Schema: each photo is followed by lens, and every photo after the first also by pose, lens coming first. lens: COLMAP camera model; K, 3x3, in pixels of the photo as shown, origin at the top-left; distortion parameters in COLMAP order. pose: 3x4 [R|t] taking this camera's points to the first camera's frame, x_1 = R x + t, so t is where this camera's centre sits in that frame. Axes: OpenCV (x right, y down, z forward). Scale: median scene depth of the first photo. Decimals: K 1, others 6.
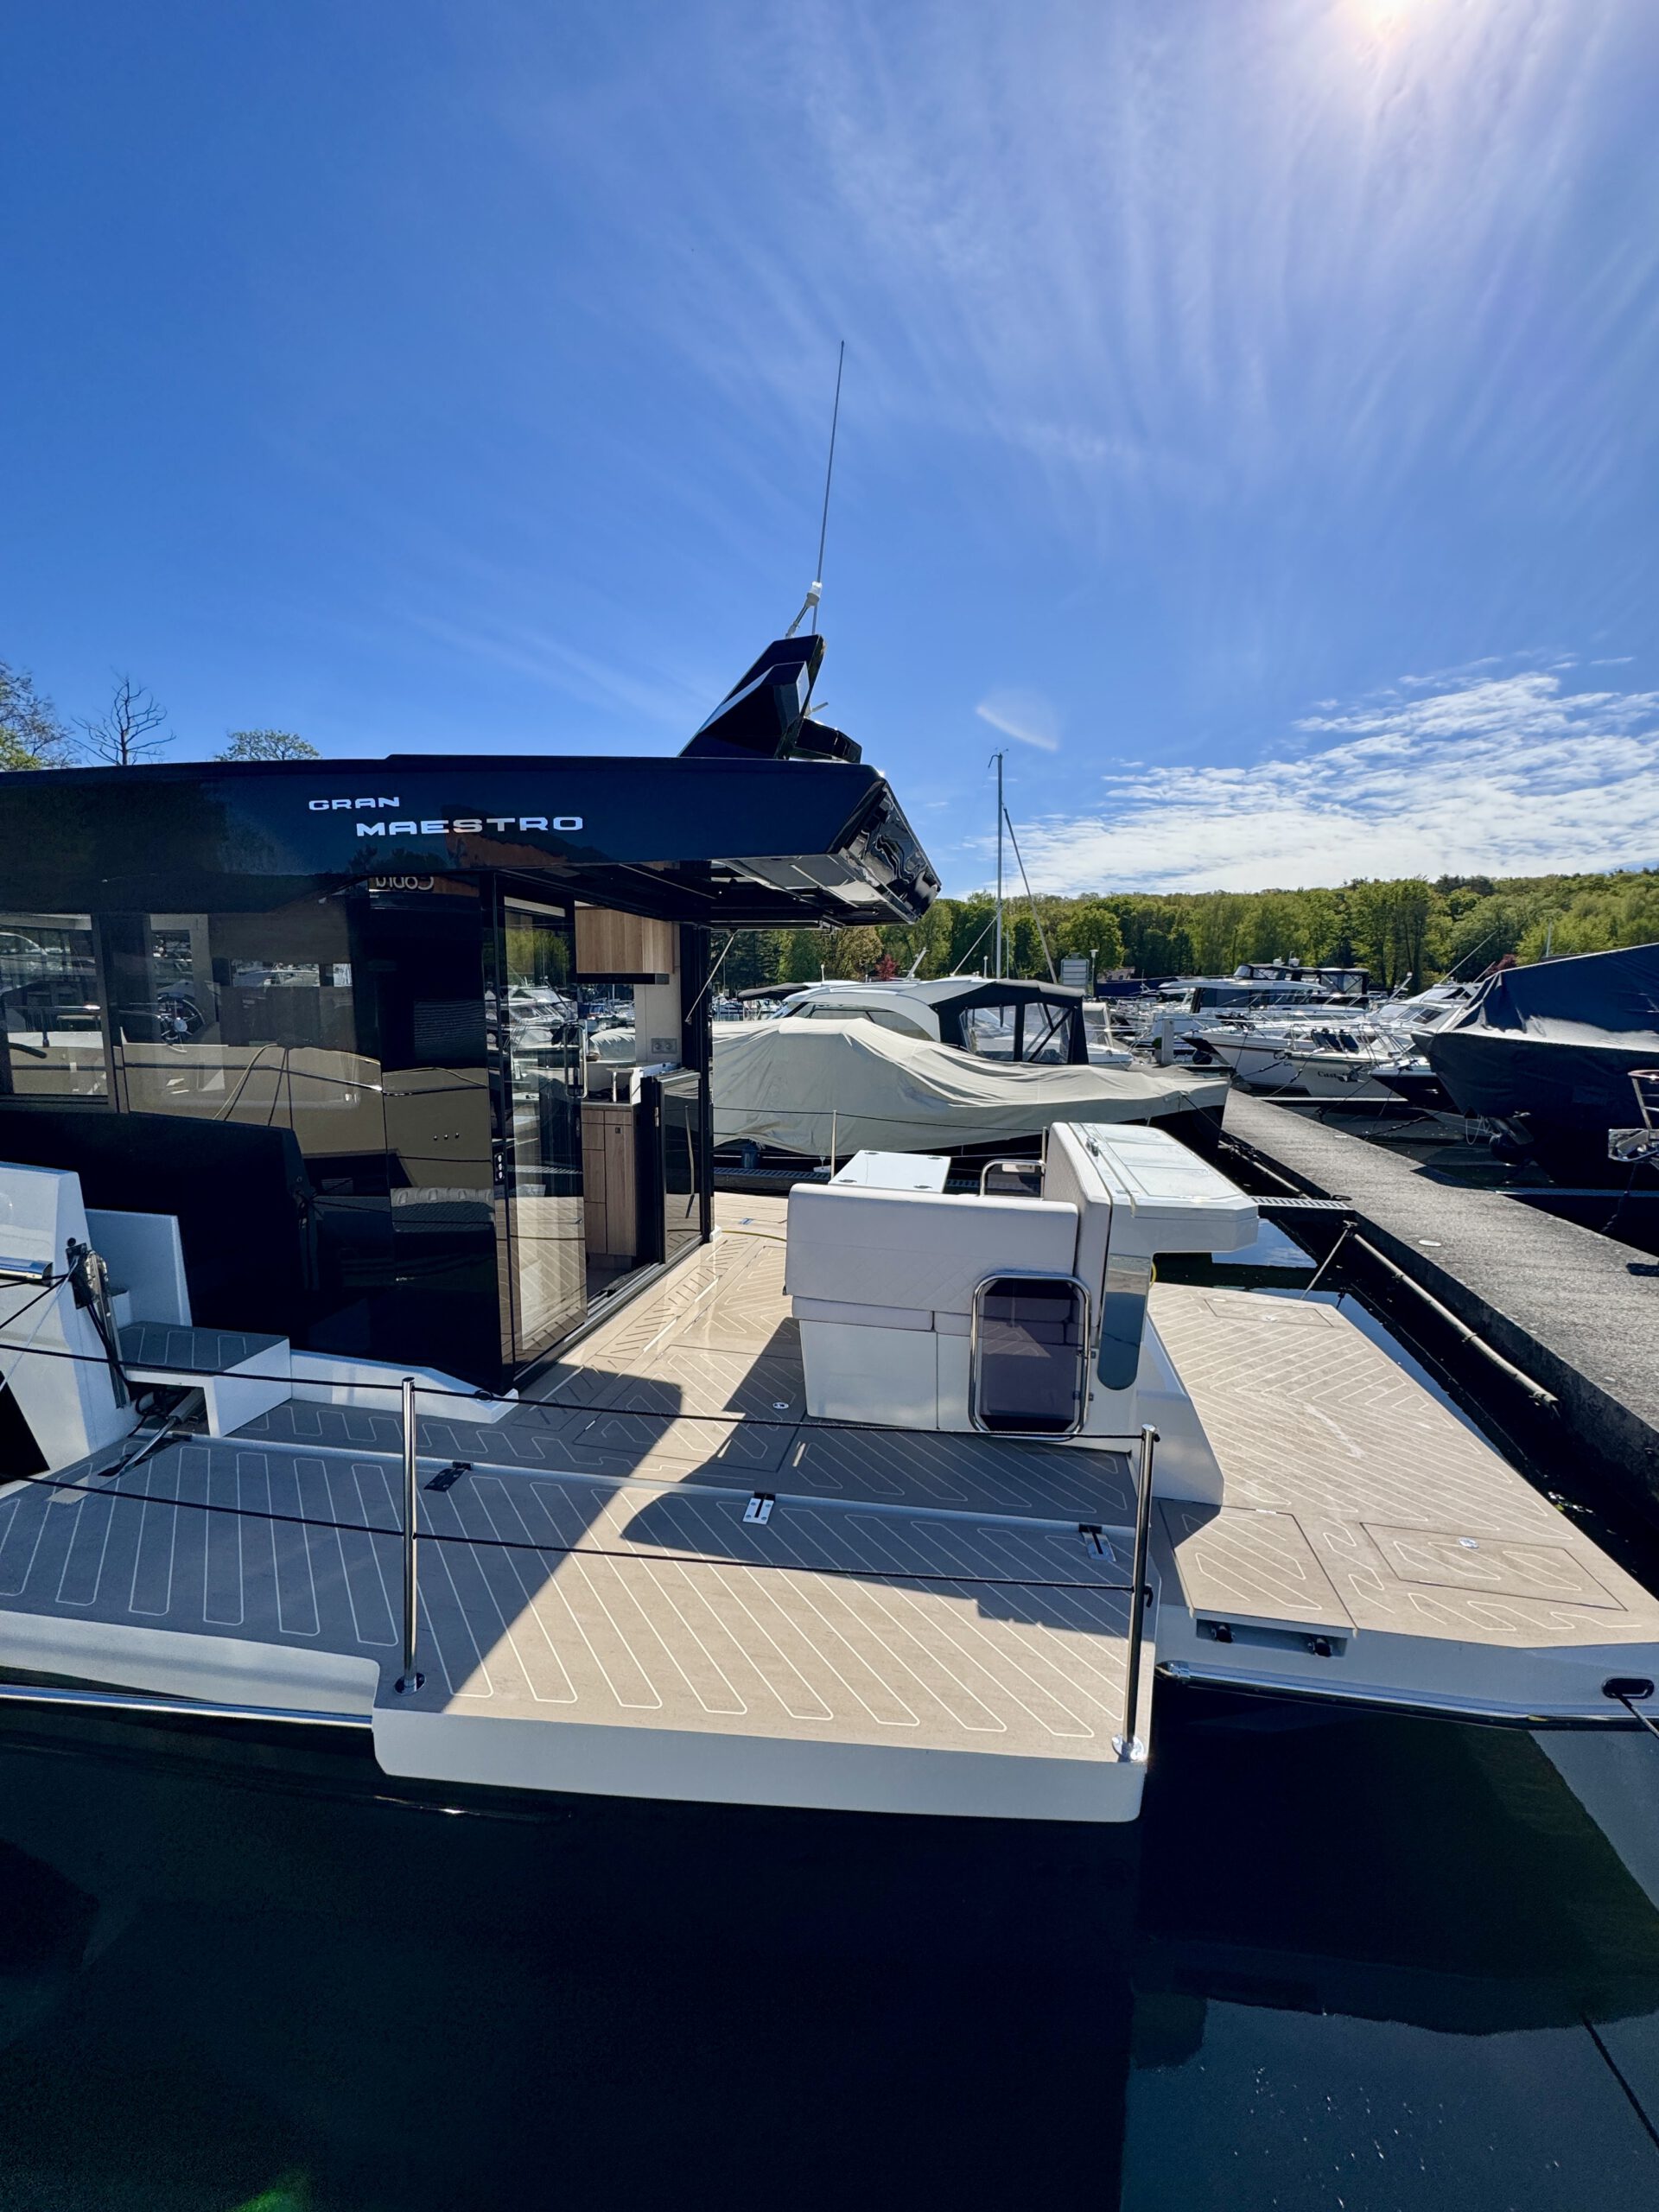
lens RADIAL K [[889.1, 0, 847.1], [0, 889.1, 1099.1], [0, 0, 1]] dist [-0.008632, -0.000367]
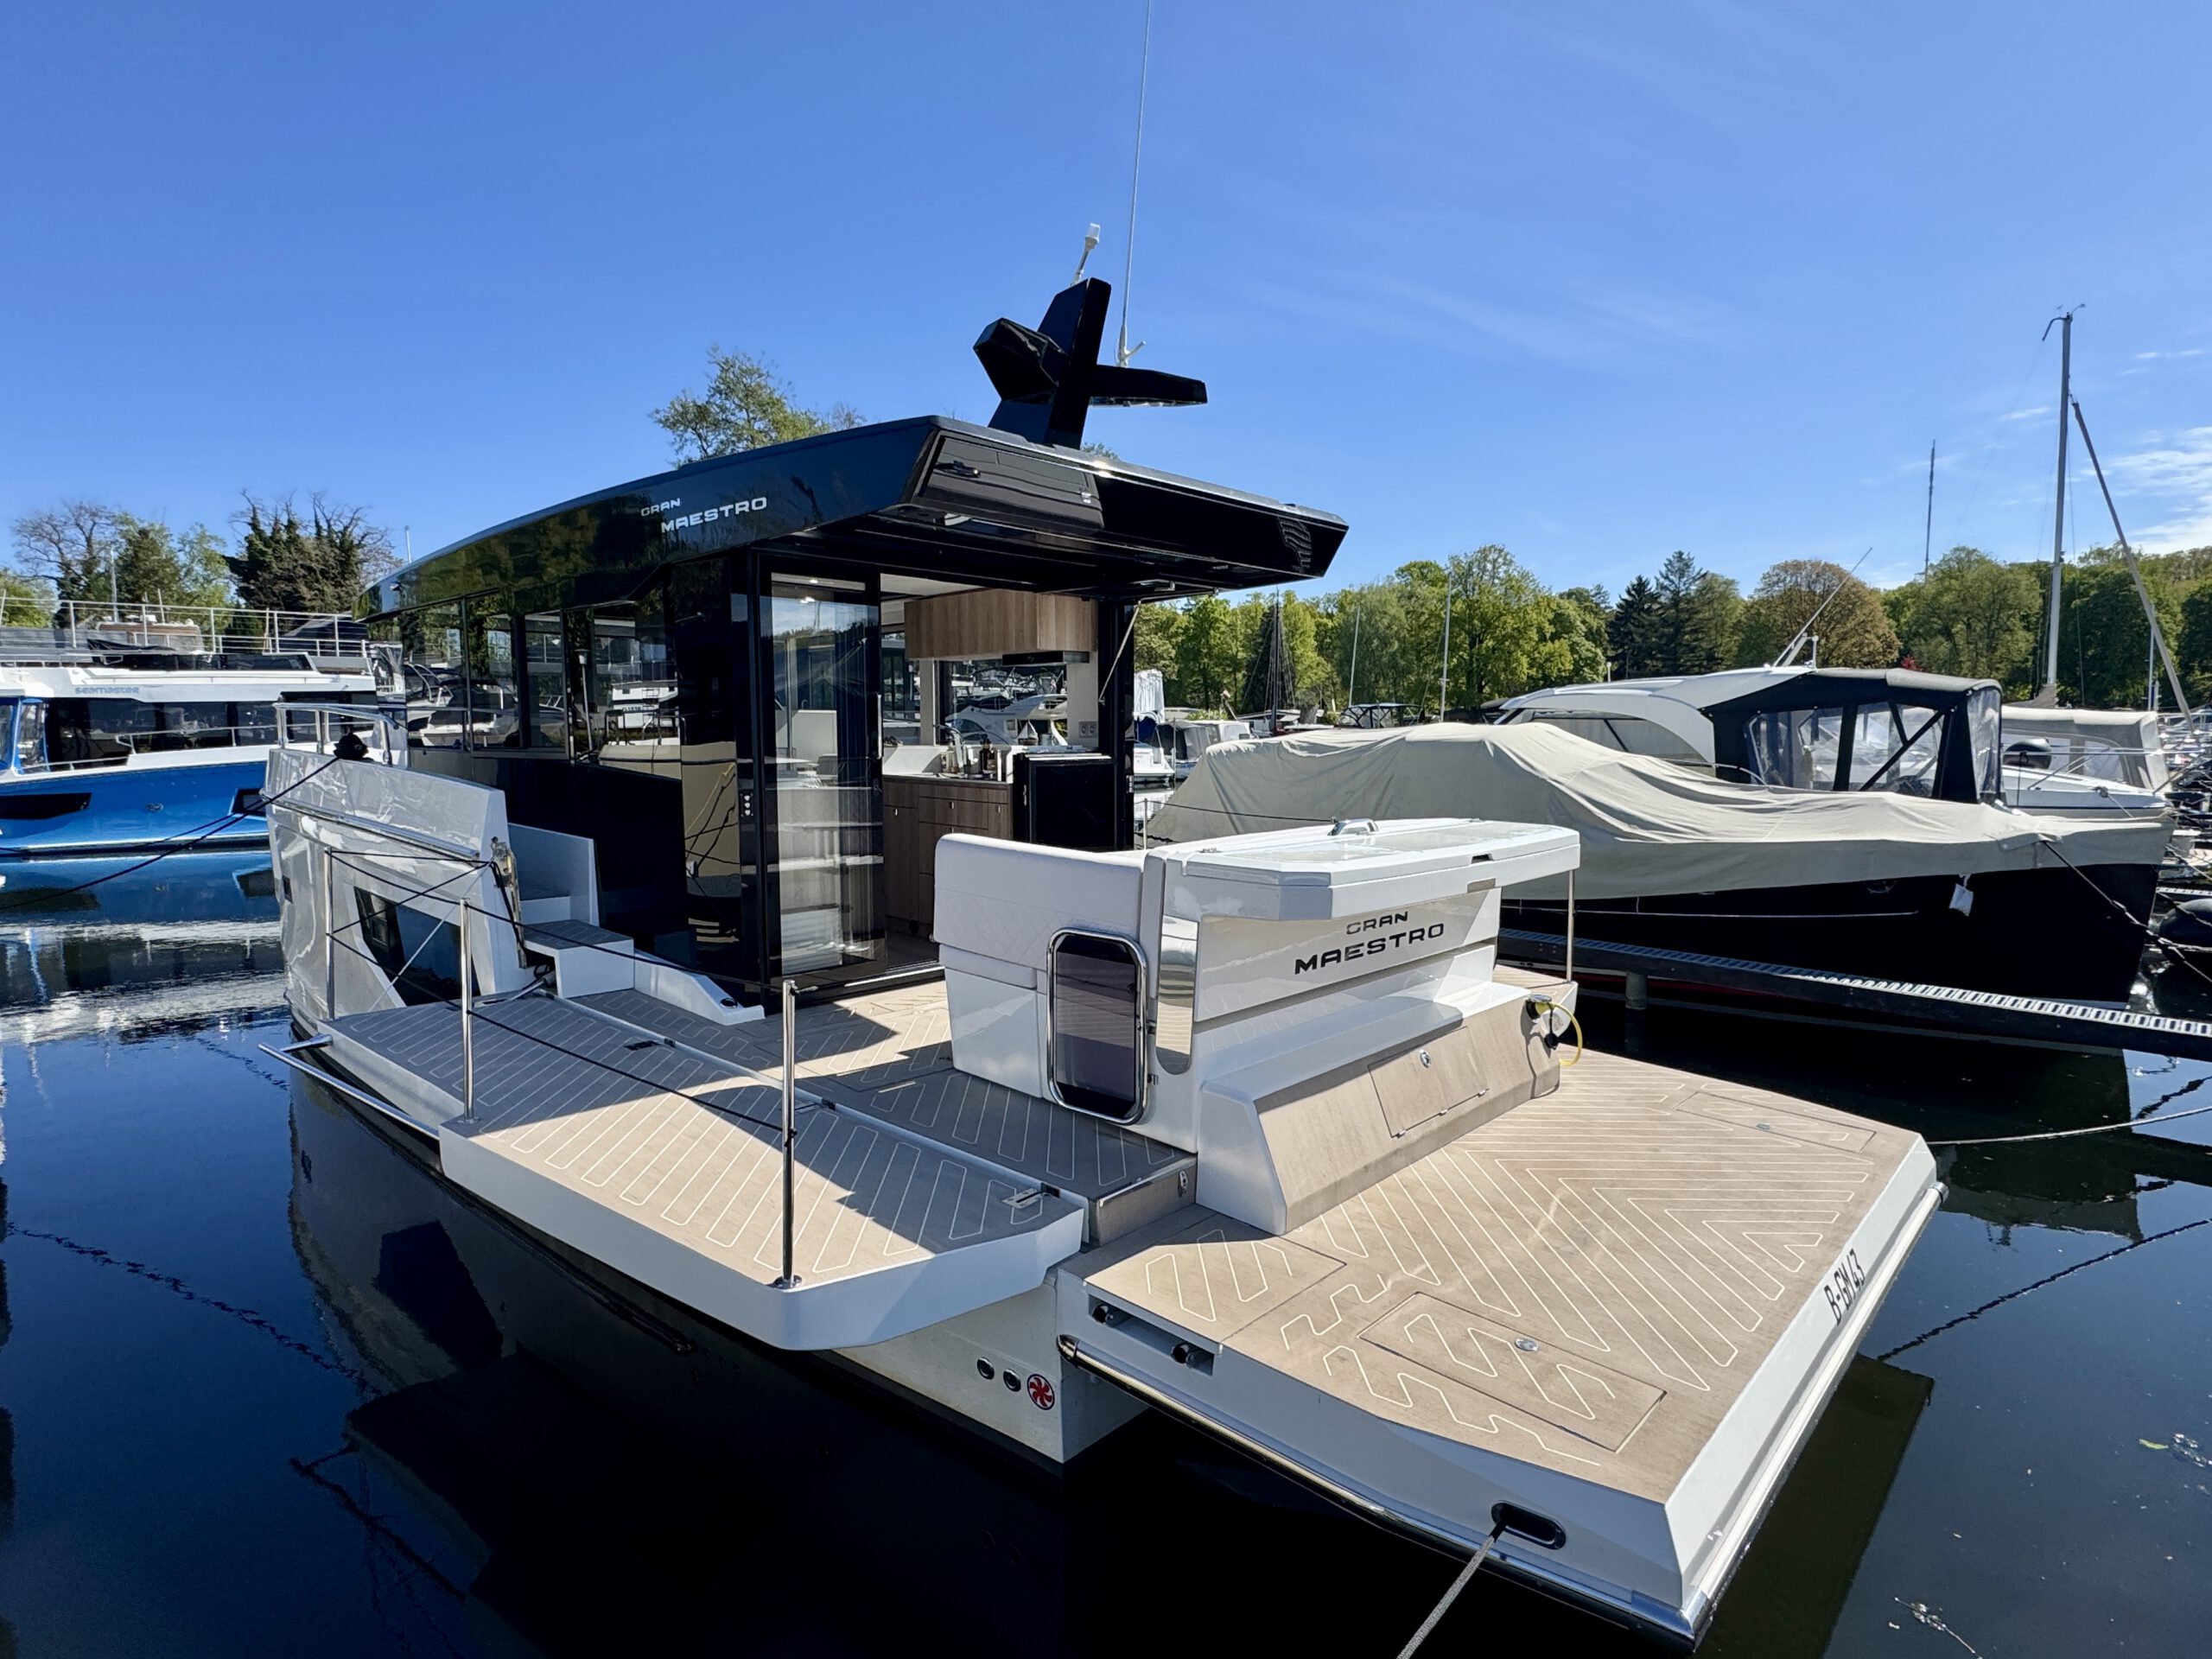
lens RADIAL K [[1140.7, 0, 1122.8], [0, 1140.7, 824.4], [0, 0, 1]] dist [-0.002723, -0.000981]
pose [[0.836239, 0.038885, -0.546985, 0.323863], [-0.055891, 0.998332, -0.014476, 0.036956], [0.545510, 0.042677, 0.837017, 0.009209]]
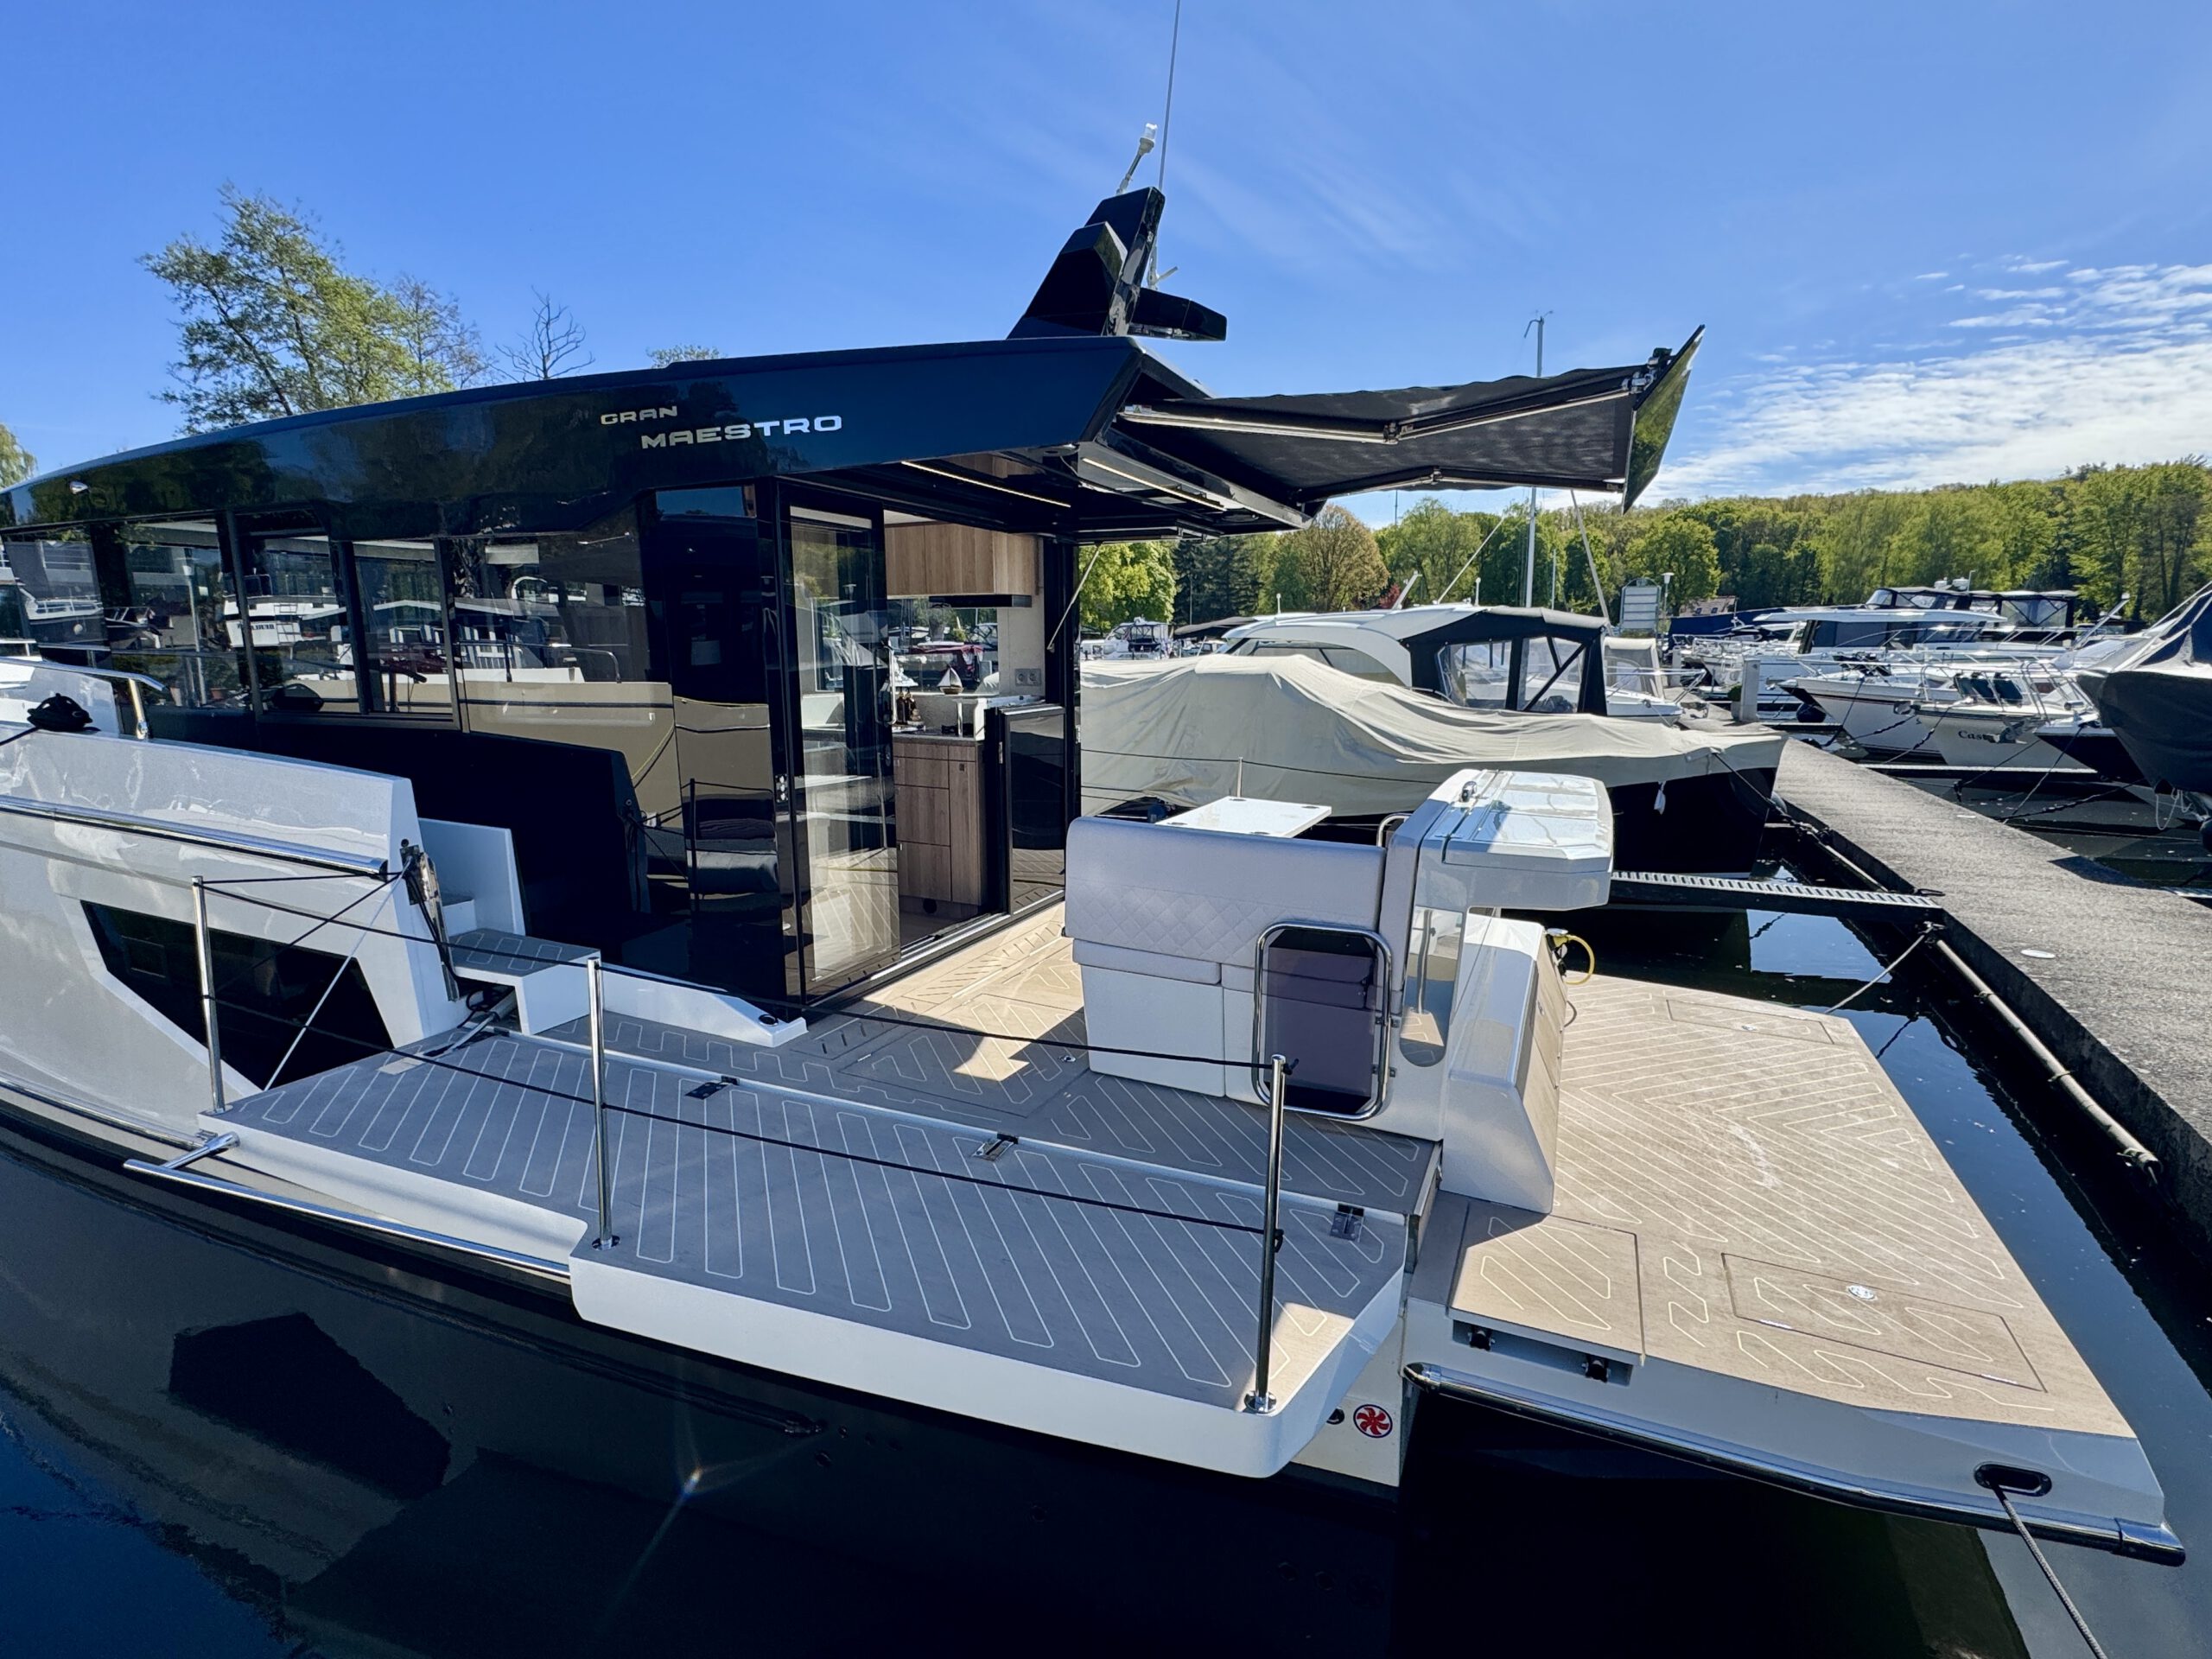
lens RADIAL K [[1043.0, 0, 1101.5], [0, 1043.0, 827.0], [0, 0, 1]] dist [-0.005678, -0.001165]
pose [[0.972161, 0.035082, -0.231671, 0.084339], [-0.020531, 0.997679, 0.064921, 0.014308], [0.233411, -0.058358, 0.970625, -0.012749]]
